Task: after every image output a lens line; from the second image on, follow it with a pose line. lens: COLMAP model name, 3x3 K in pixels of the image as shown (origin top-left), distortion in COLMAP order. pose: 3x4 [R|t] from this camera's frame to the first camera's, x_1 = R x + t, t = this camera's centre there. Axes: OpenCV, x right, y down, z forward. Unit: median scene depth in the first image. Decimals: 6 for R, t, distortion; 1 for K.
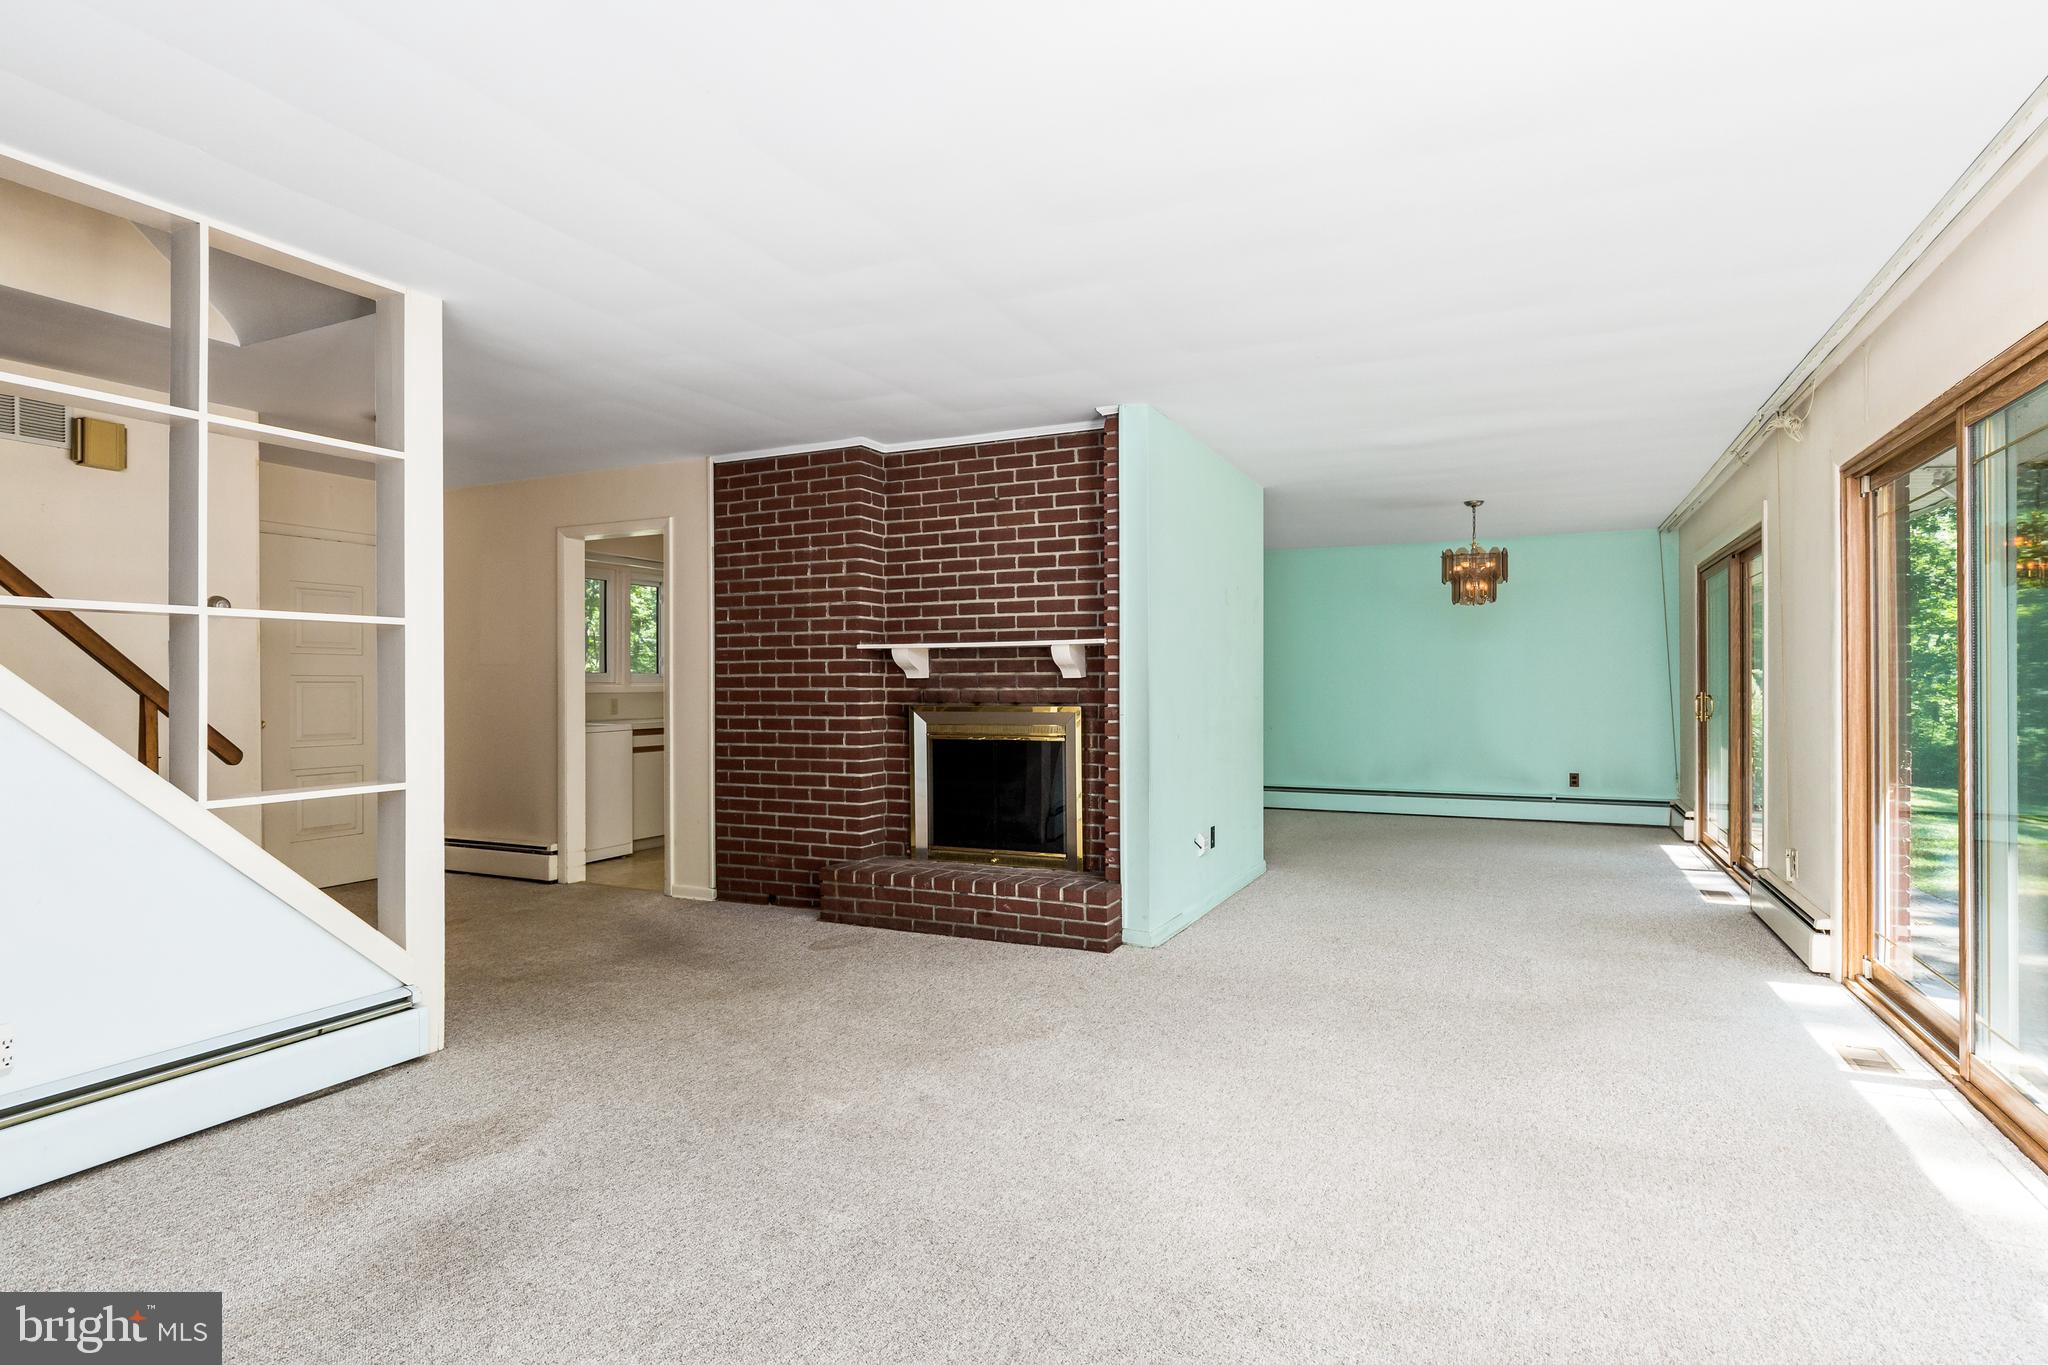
lens RADIAL K [[1058.3, 0, 1024.0], [0, 1058.3, 682.5], [0, 0, 1]] dist [0.001969, 0.000319]
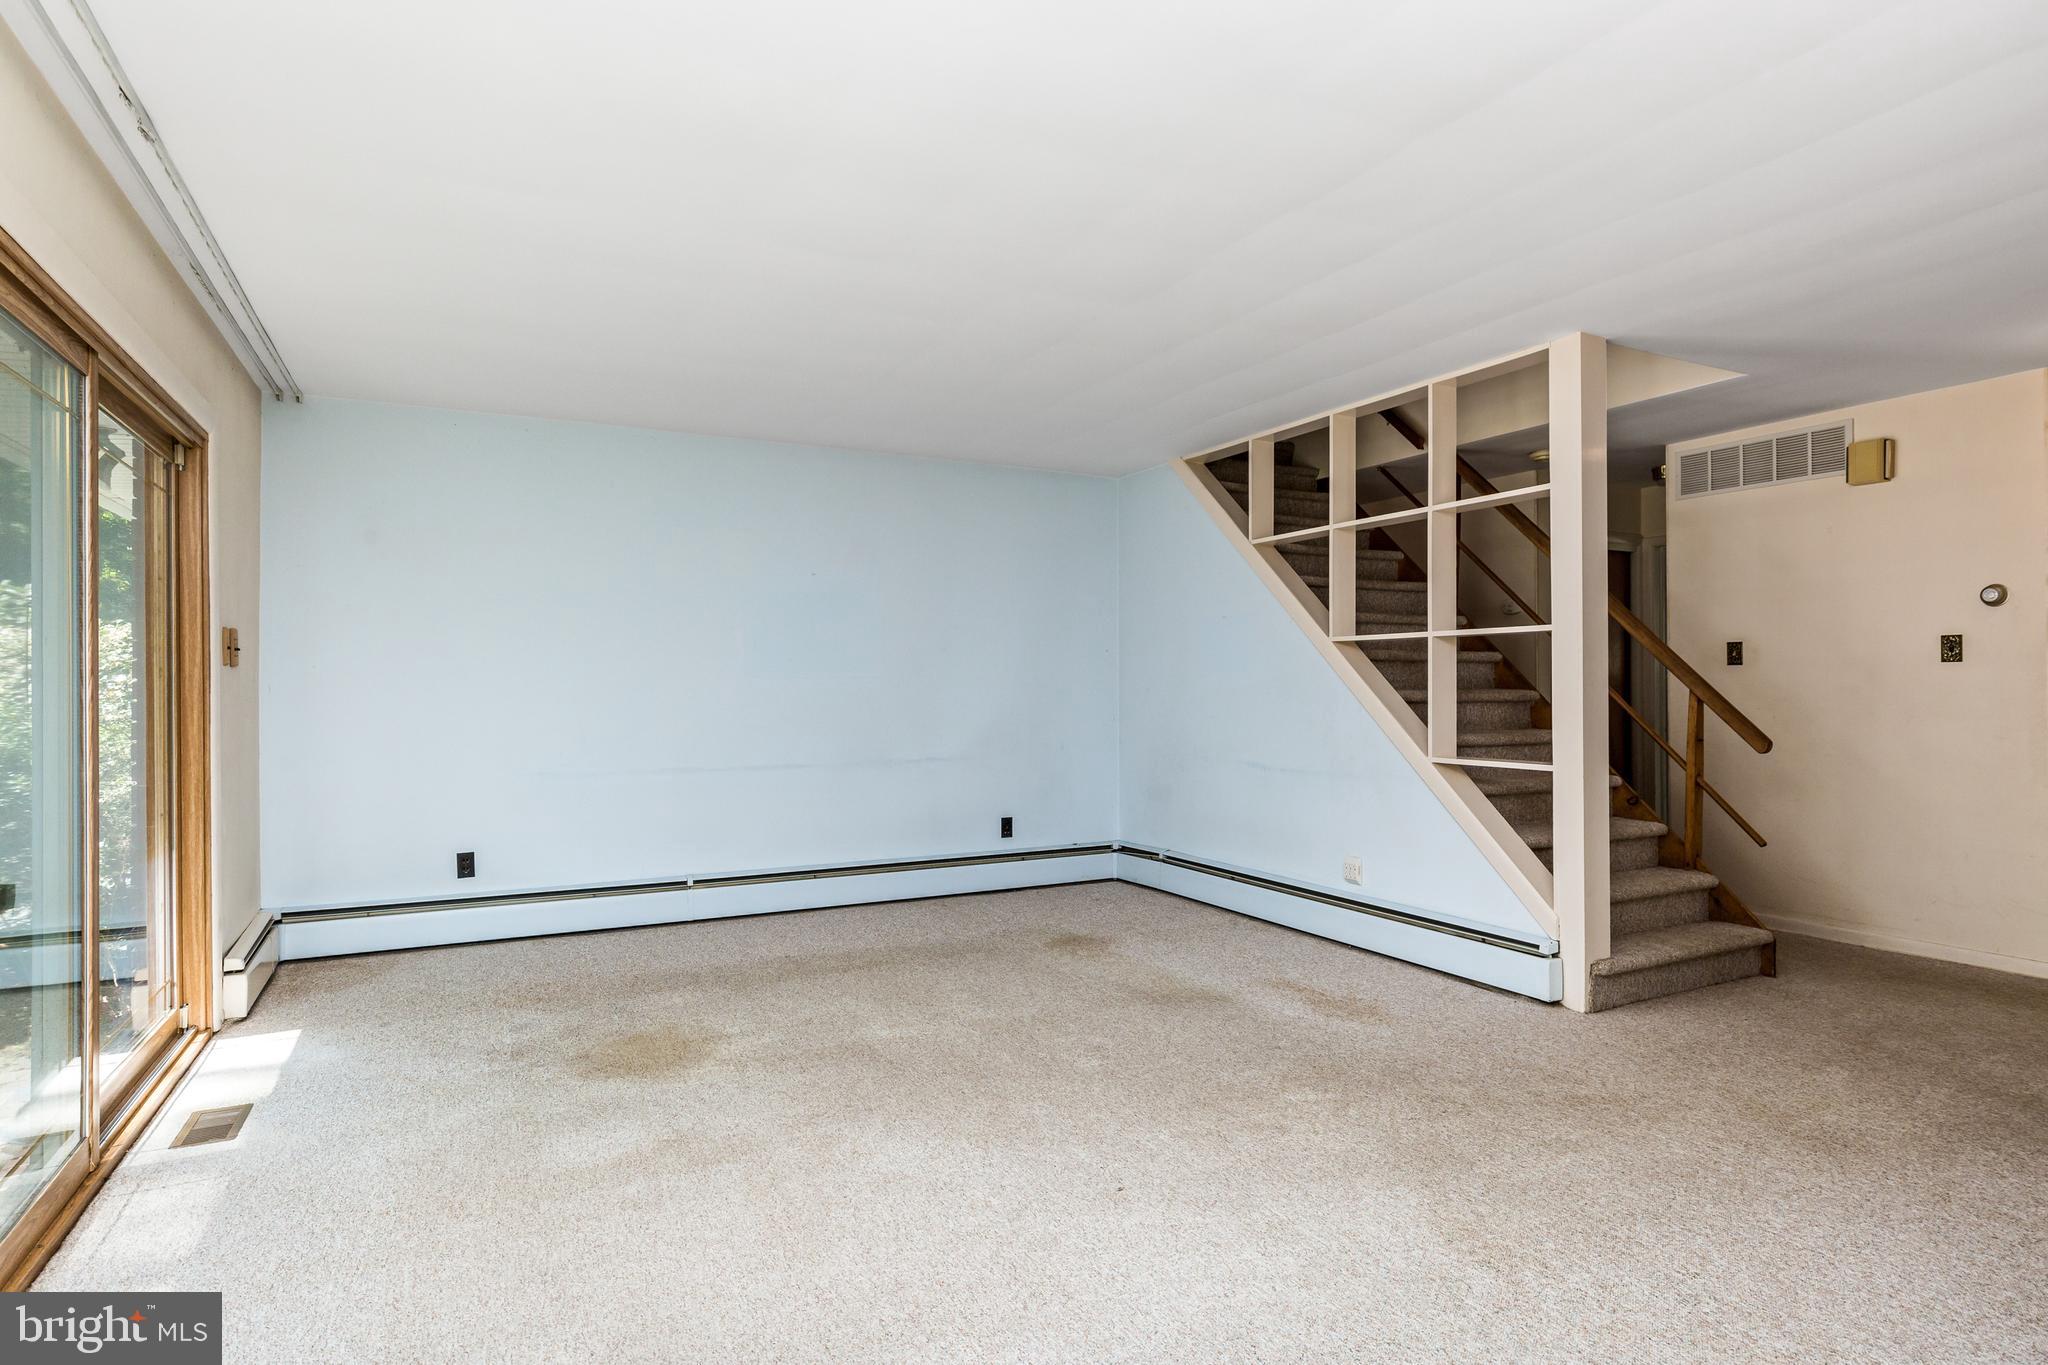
lens RADIAL K [[1105.7, 0, 1032.5], [0, 1105.7, 680.8], [0, 0, 1]] dist [0.001220, -0.000591]
pose [[-0.596931, 0.001909, -0.802290, 0.443557], [0.001106, 0.999998, 0.001557, 0.000224], [0.802292, 0.000042, -0.596932, 0.769589]]
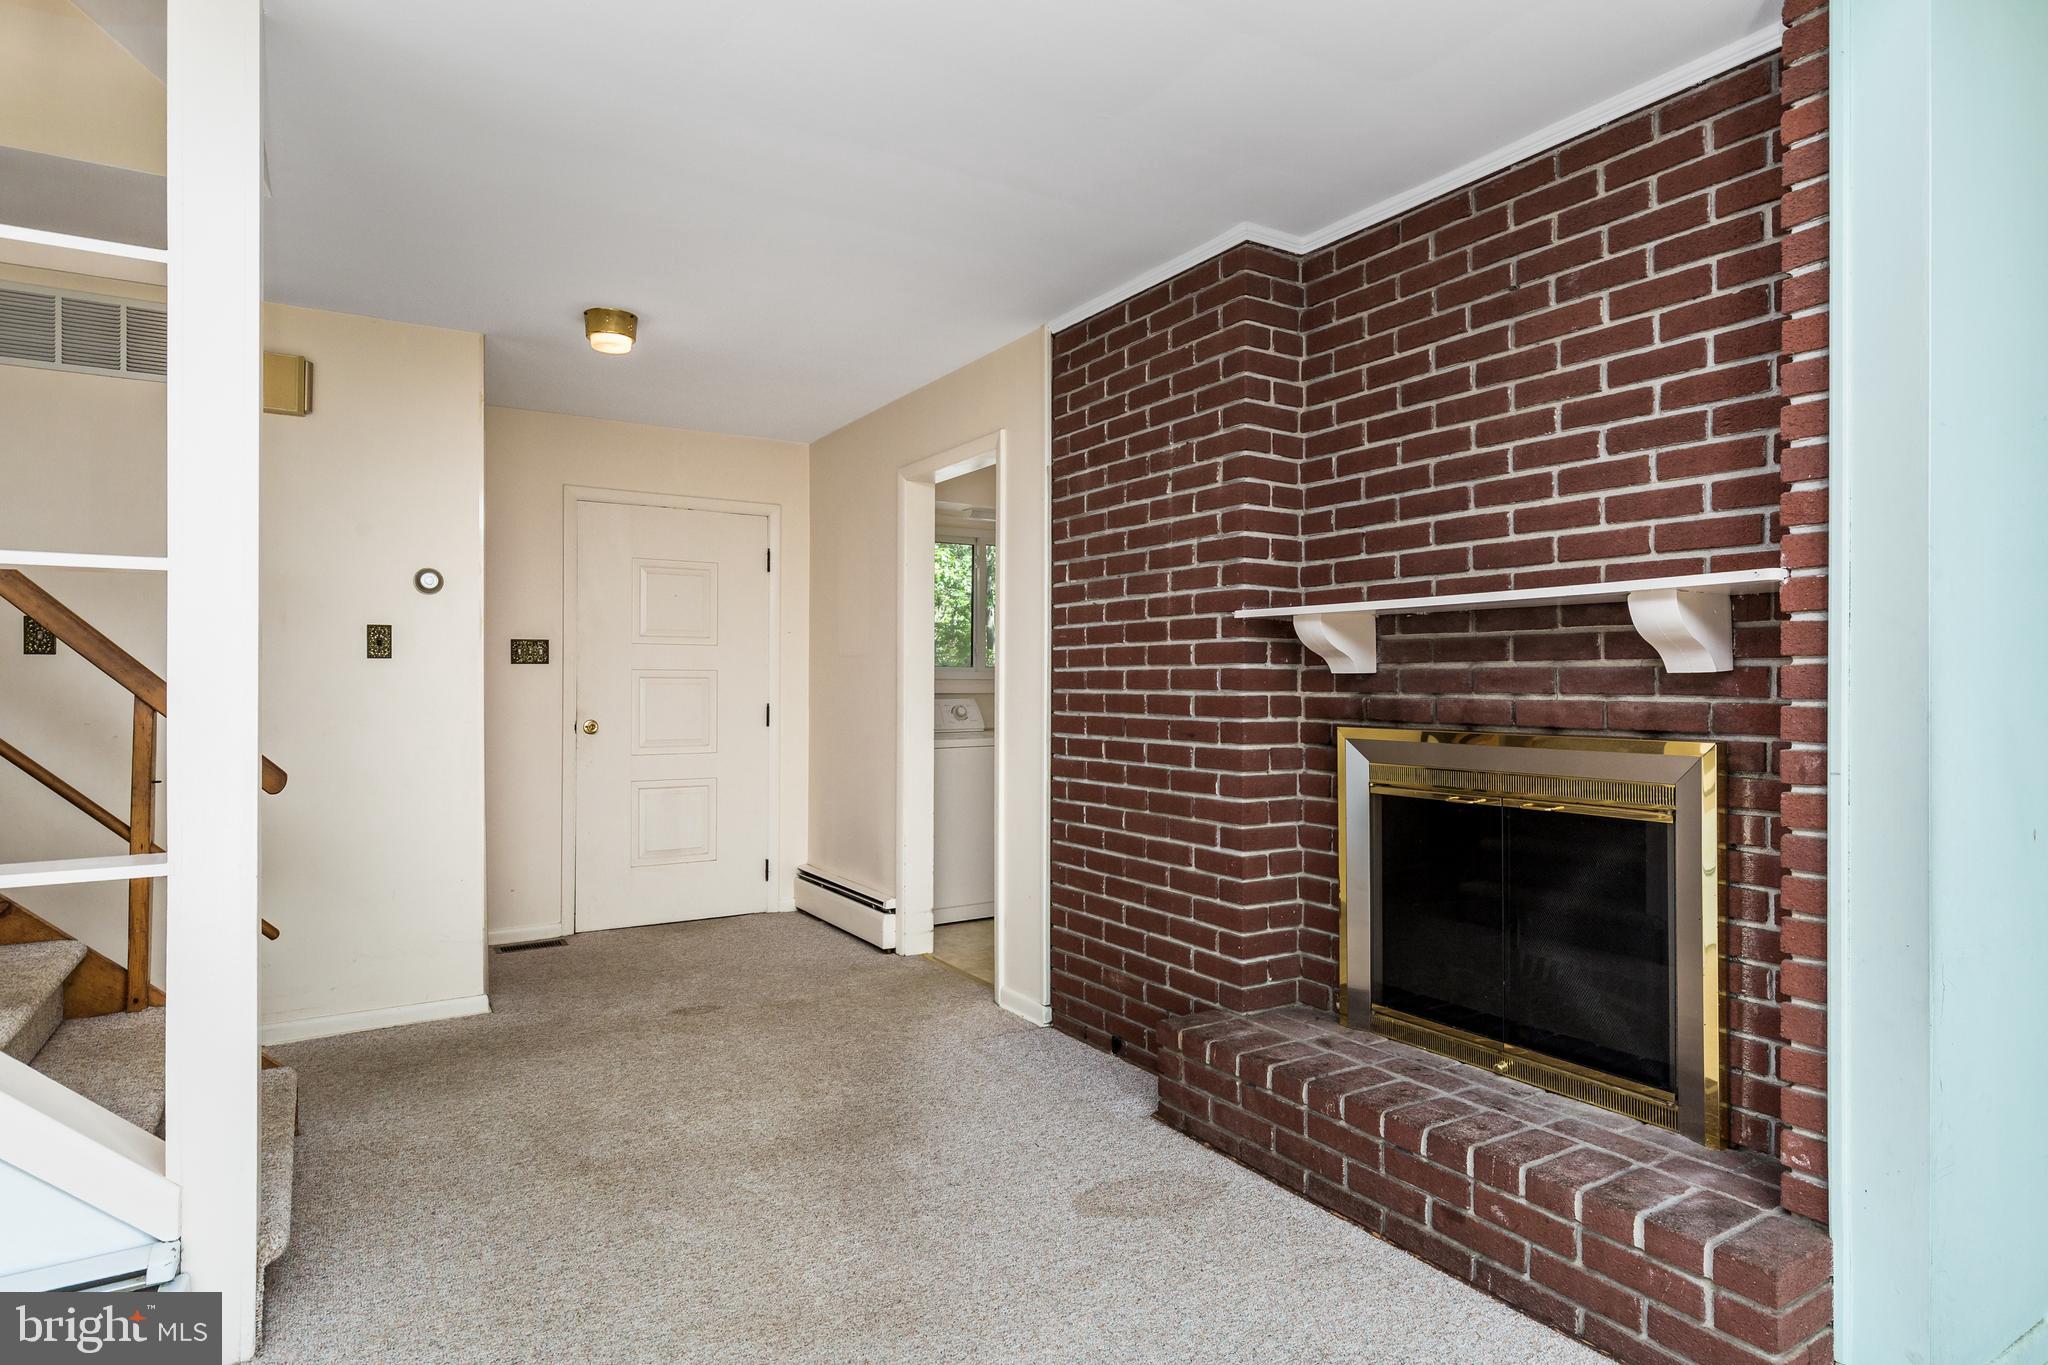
lens RADIAL K [[1105.7, 0, 1032.5], [0, 1105.7, 680.8], [0, 0, 1]] dist [0.001220, -0.000591]
pose [[0.847164, 0.004382, -0.531314, 0.052863], [-0.004276, 0.999990, 0.001429, -0.000741], [0.531315, 0.001061, 0.847174, 0.463663]]
